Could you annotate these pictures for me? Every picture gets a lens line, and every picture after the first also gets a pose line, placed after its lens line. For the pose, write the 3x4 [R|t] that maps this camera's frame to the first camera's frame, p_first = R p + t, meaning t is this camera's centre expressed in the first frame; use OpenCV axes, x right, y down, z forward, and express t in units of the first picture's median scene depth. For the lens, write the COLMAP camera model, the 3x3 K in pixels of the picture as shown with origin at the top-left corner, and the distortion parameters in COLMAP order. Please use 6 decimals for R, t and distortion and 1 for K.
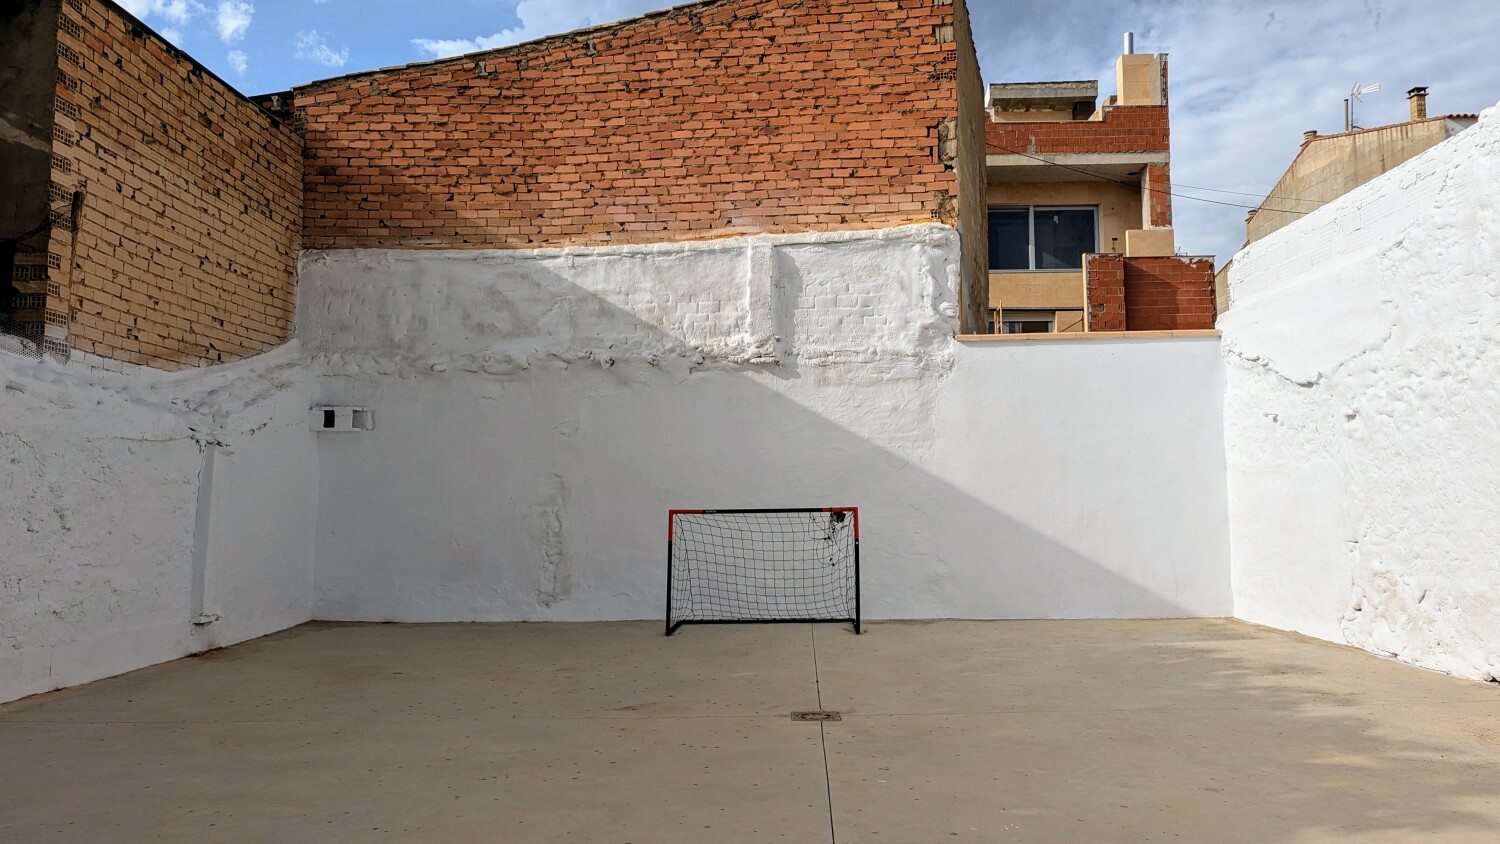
lens RADIAL K [[1054.9, 0, 748.5], [0, 1054.9, 413.5], [0, 0, 1]] dist [0.007032, -0.000685]
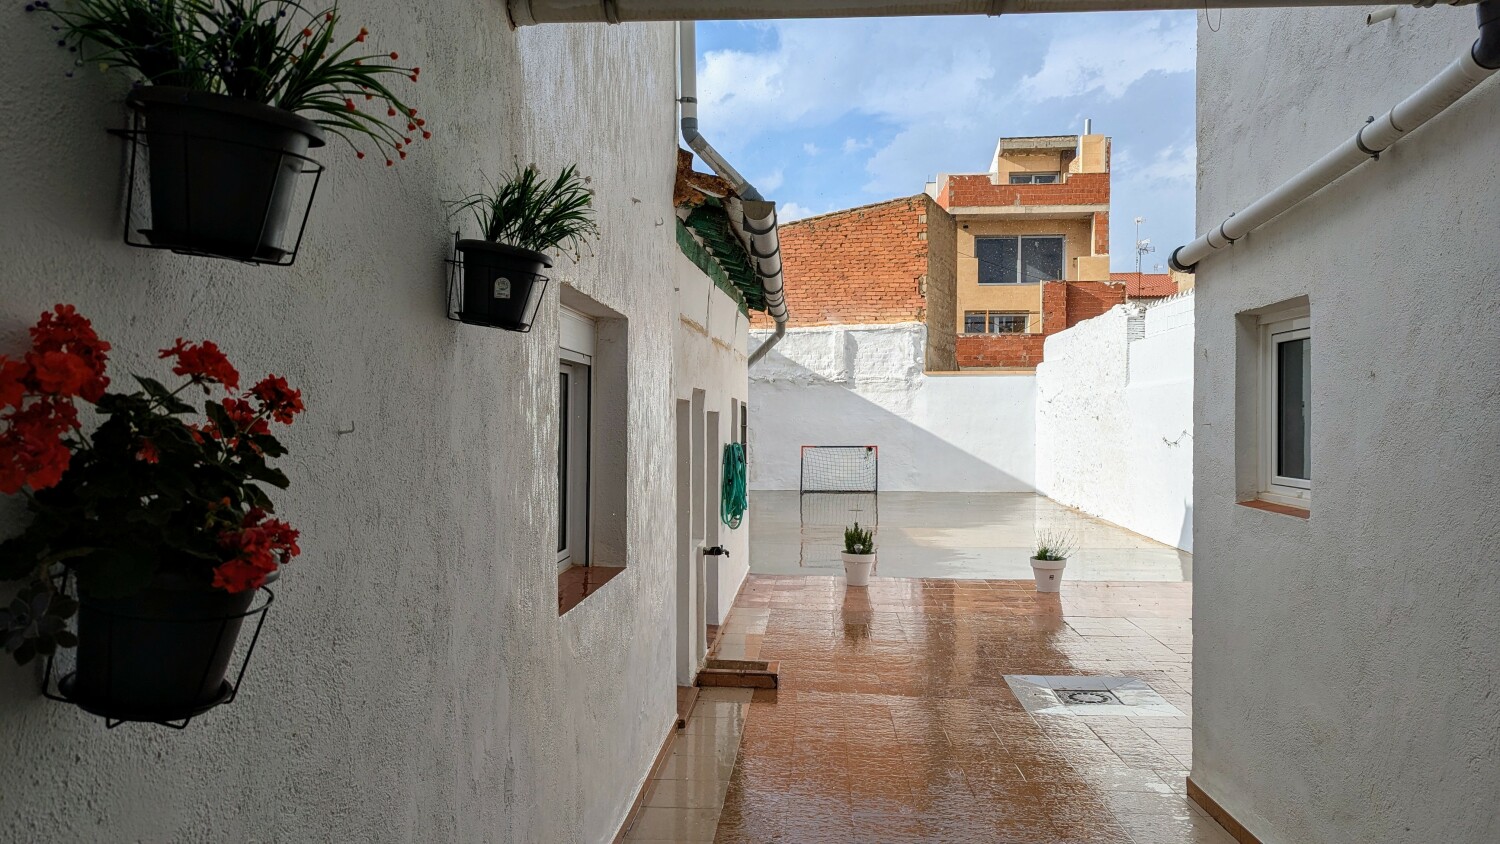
lens RADIAL K [[1054.9, 0, 744.9], [0, 1054.9, 430.9], [0, 0, 1]] dist [0.007032, -0.000685]
pose [[0.997507, 0.012059, -0.069528, -0.031281], [-0.004907, 0.994759, 0.102133, -0.174361], [0.070396, -0.101538, 0.992338, -1.302477]]
